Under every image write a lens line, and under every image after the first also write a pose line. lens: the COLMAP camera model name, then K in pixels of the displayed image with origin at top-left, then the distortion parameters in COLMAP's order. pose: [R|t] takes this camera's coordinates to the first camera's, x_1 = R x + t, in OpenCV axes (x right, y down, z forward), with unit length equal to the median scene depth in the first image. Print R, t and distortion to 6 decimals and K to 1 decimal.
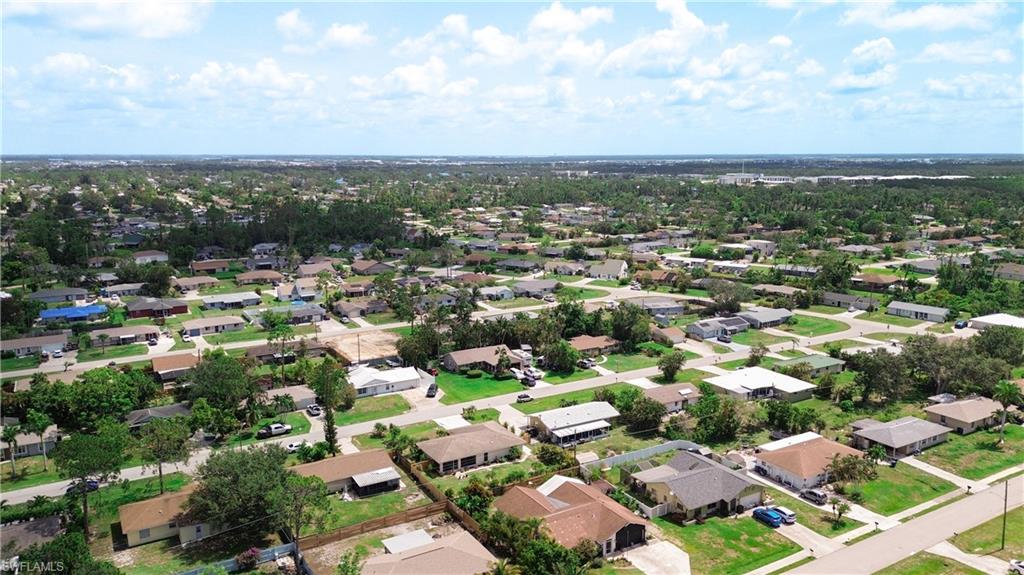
lens RADIAL K [[743.1, 0, 511.3], [0, 743.1, 285.1], [0, 0, 1]] dist [0.084370, -0.106603]
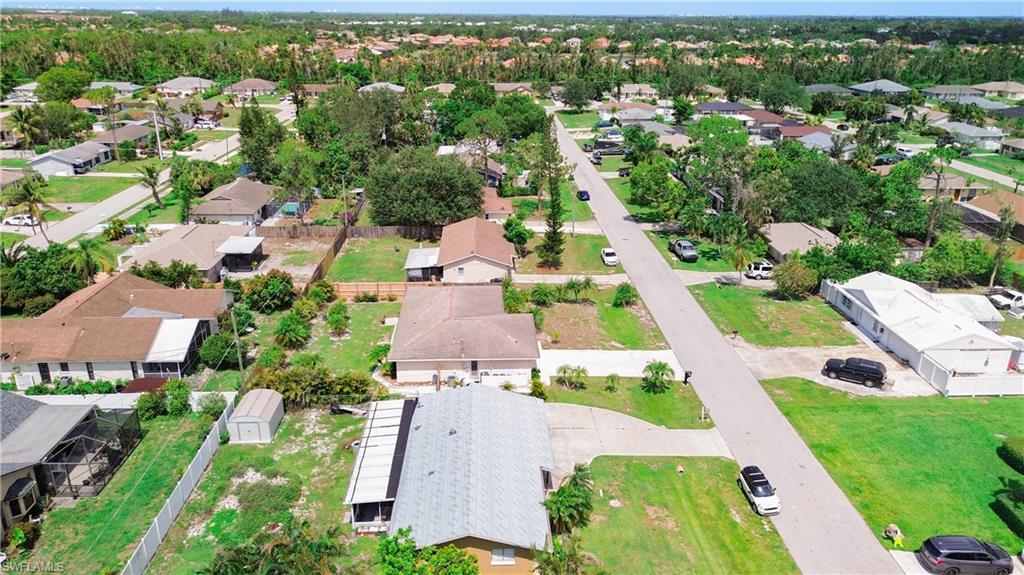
lens RADIAL K [[727.9, 0, 510.7], [0, 727.9, 287.3], [0, 0, 1]] dist [0.073408, -0.088174]
pose [[-0.471440, 0.308793, -0.826070, 0.265274], [-0.163386, 0.889897, 0.425897, -0.027556], [0.866631, 0.335753, -0.369080, 0.930720]]
